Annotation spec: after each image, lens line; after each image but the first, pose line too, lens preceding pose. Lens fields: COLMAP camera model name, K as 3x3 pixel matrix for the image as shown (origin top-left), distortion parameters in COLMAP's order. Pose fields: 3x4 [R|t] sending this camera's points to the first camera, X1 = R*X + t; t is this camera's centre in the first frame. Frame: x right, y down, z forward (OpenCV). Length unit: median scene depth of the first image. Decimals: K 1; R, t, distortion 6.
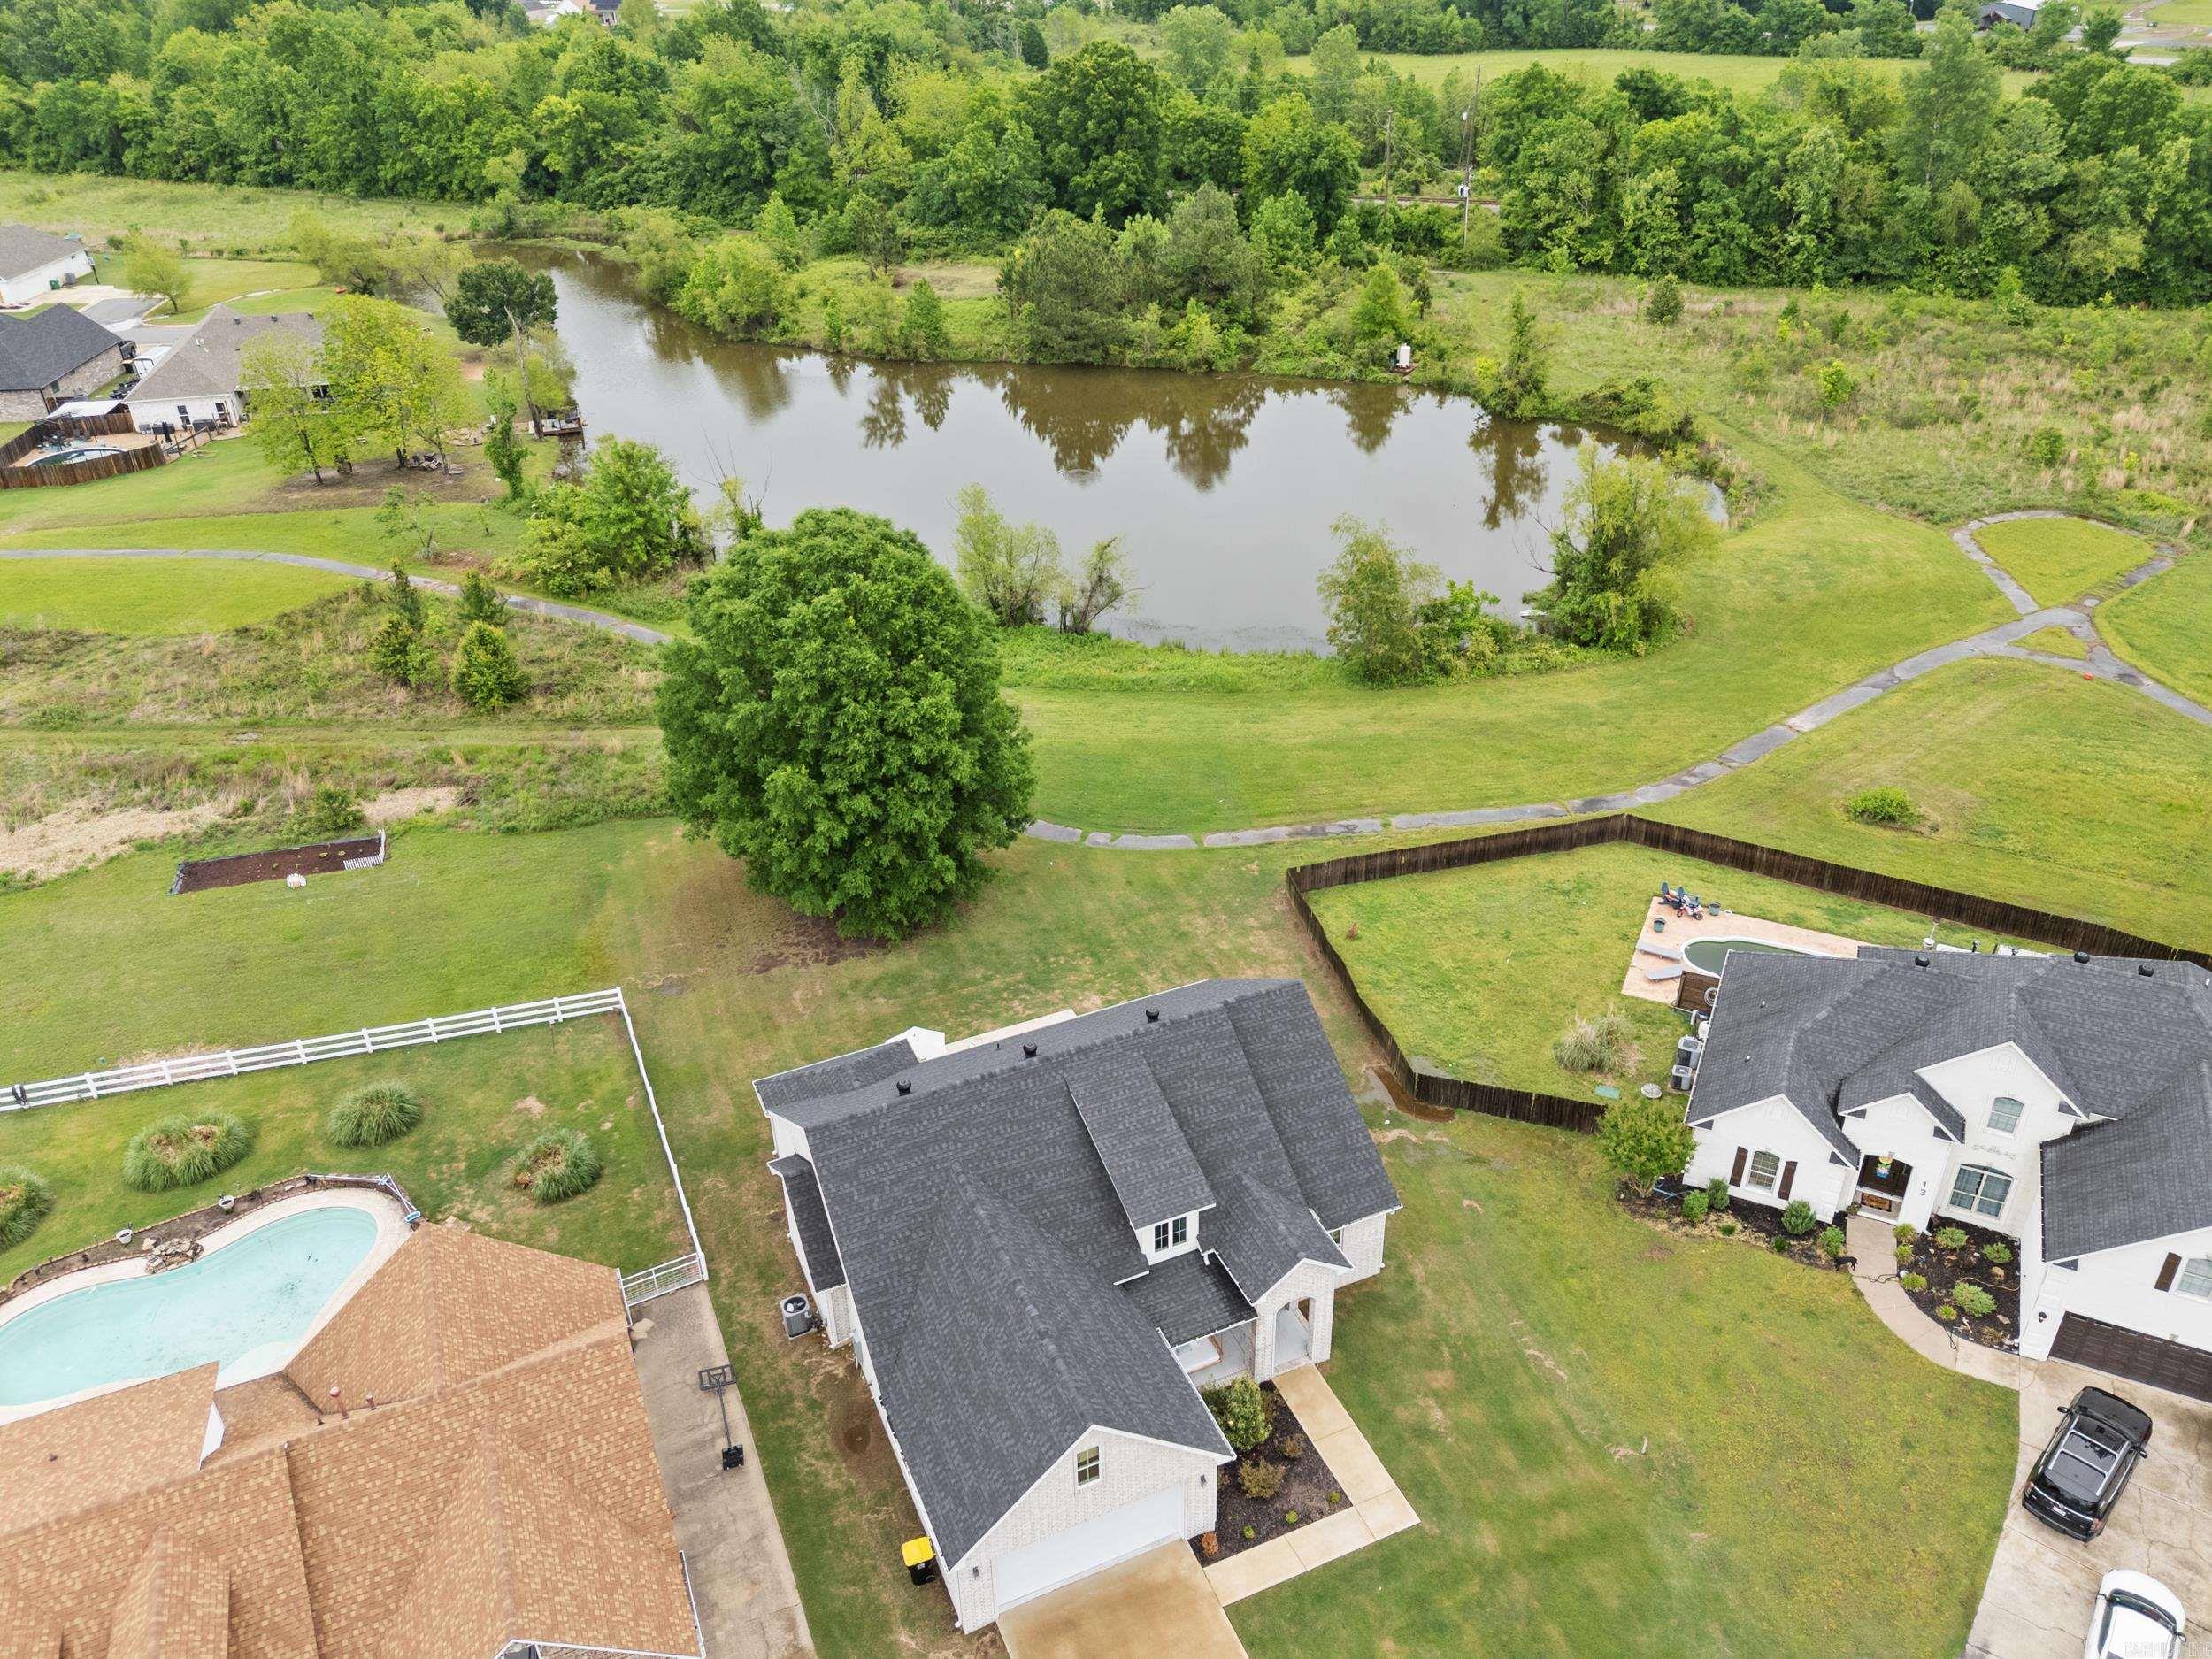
lens RADIAL K [[1609.5, 0, 1111.2], [0, 1609.5, 819.0], [0, 0, 1]] dist [0.069495, -0.067090]
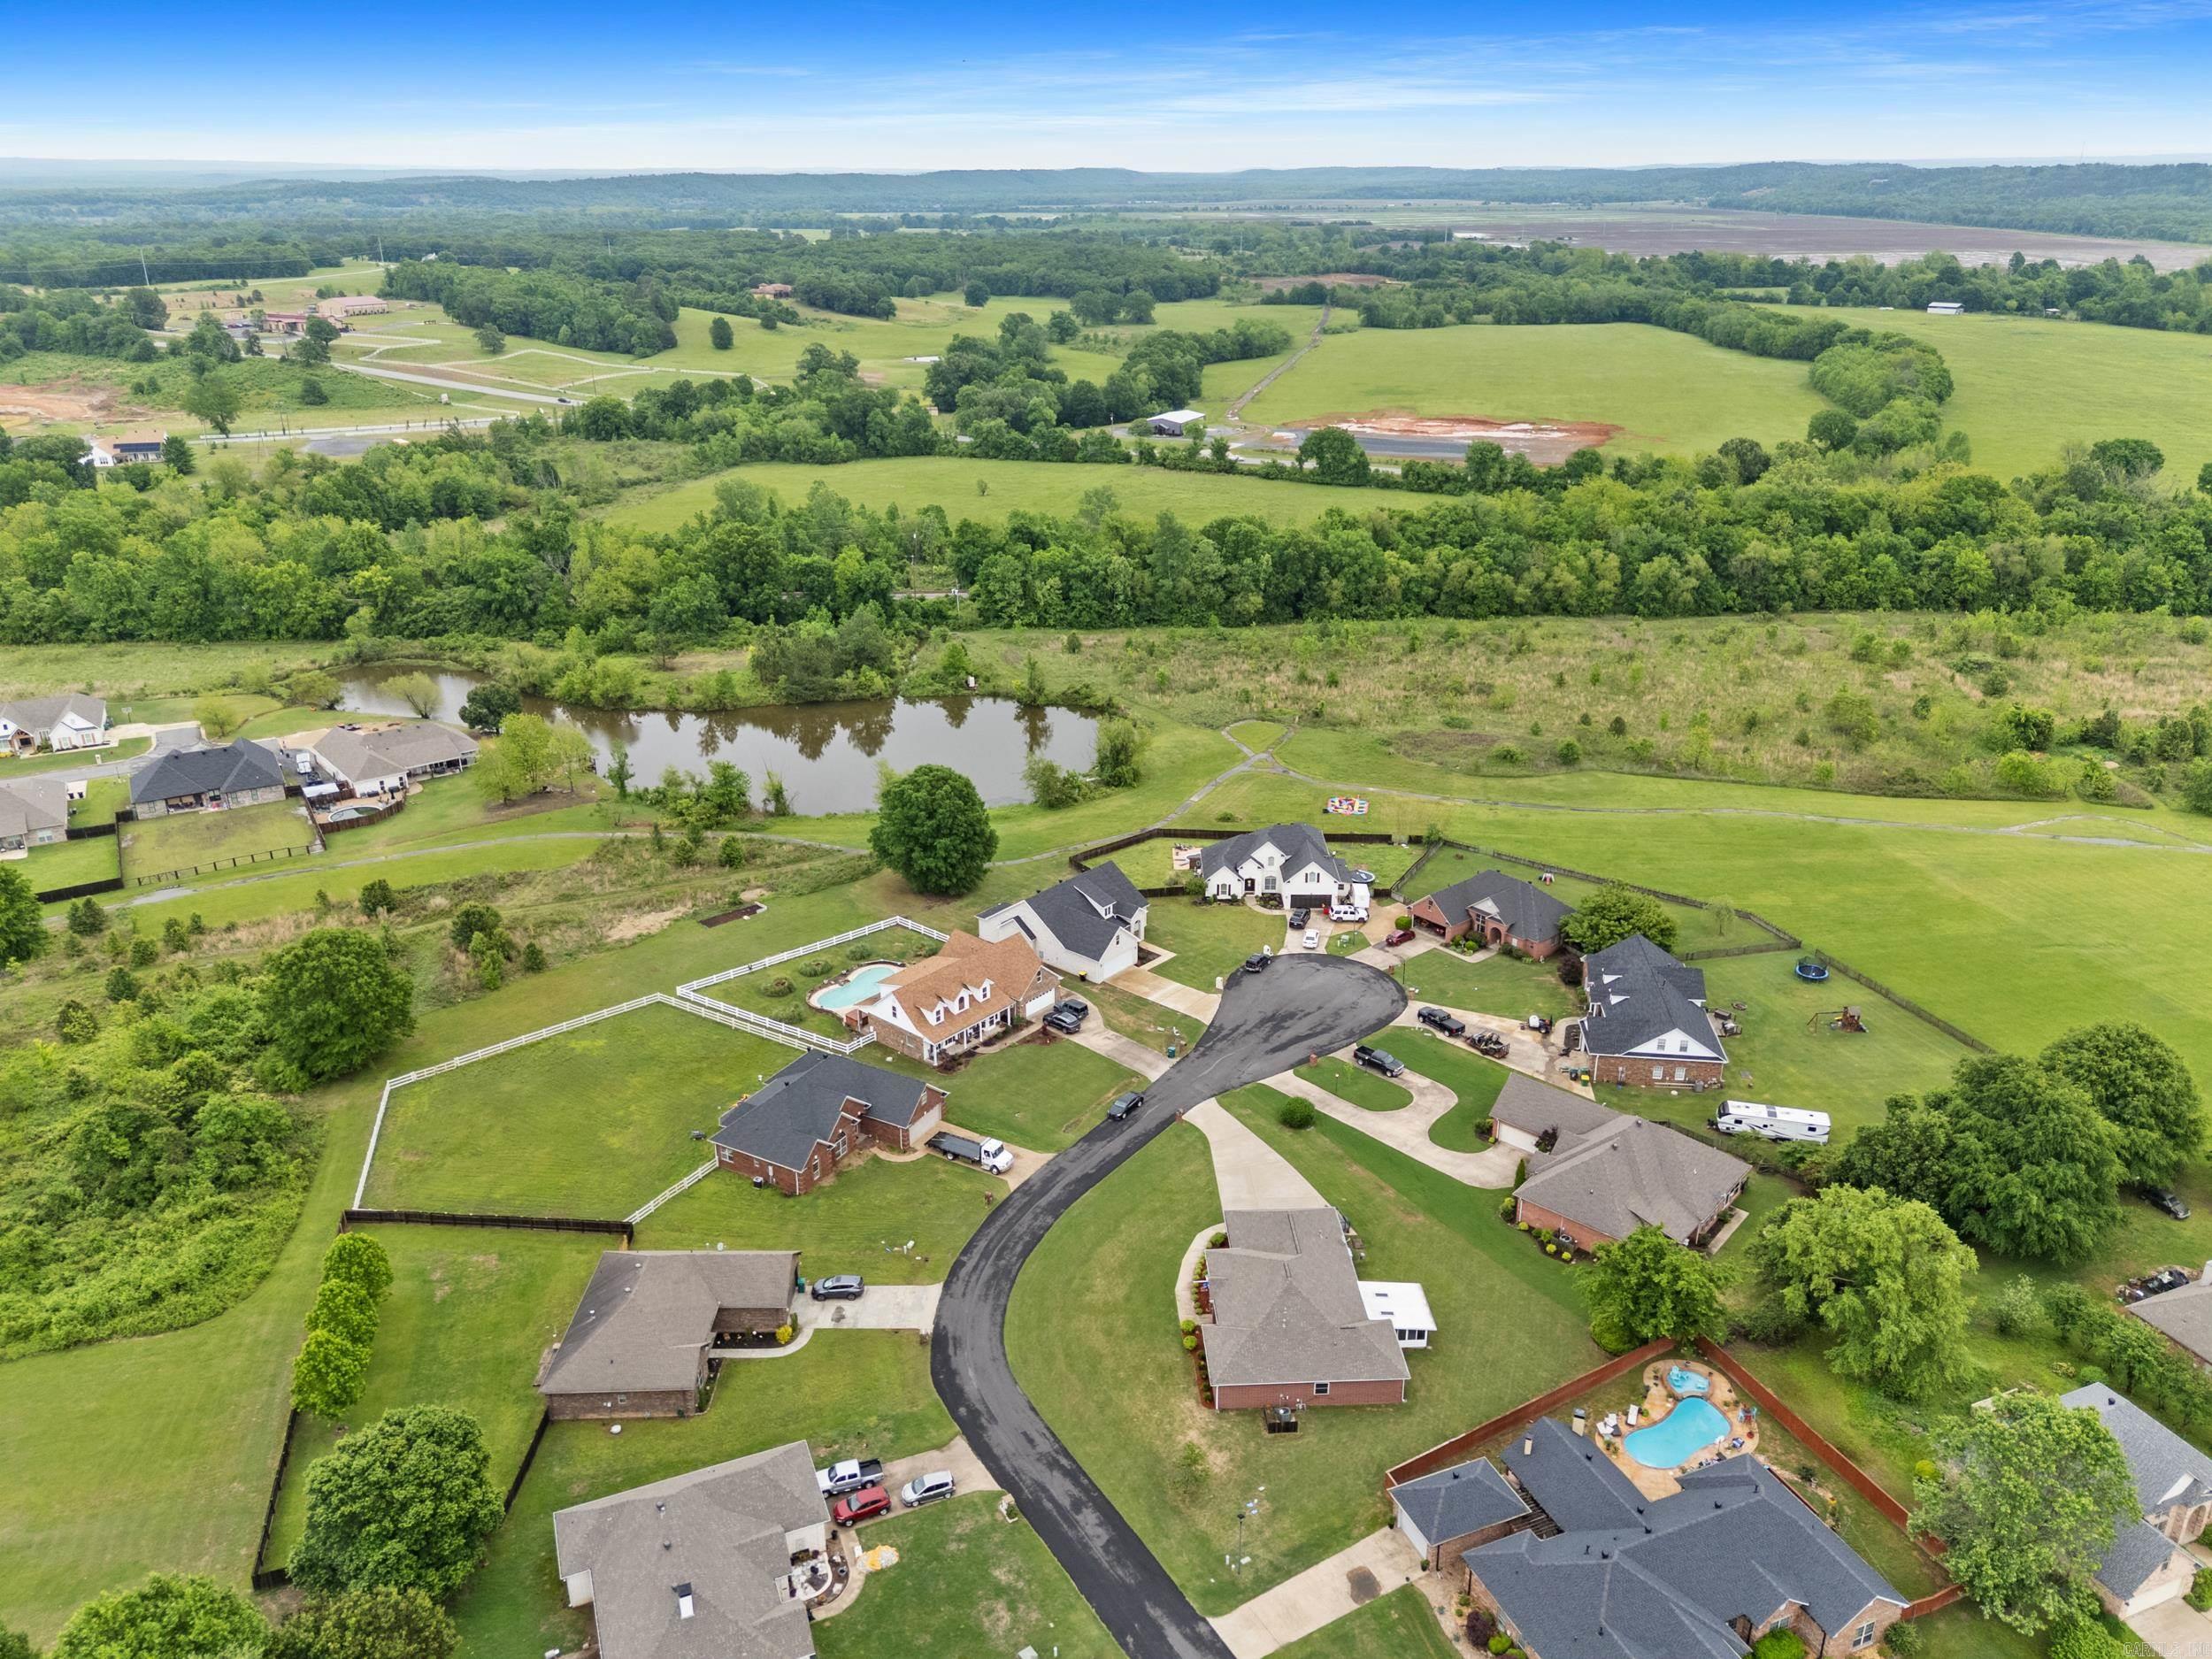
lens RADIAL K [[1609.5, 0, 1111.2], [0, 1609.5, 819.0], [0, 0, 1]] dist [0.069495, -0.067090]
pose [[0.904117, -0.142924, 0.402672, -0.486878], [0.204931, 0.971981, -0.115137, 0.153013], [-0.374934, 0.186618, 0.908074, -0.866308]]
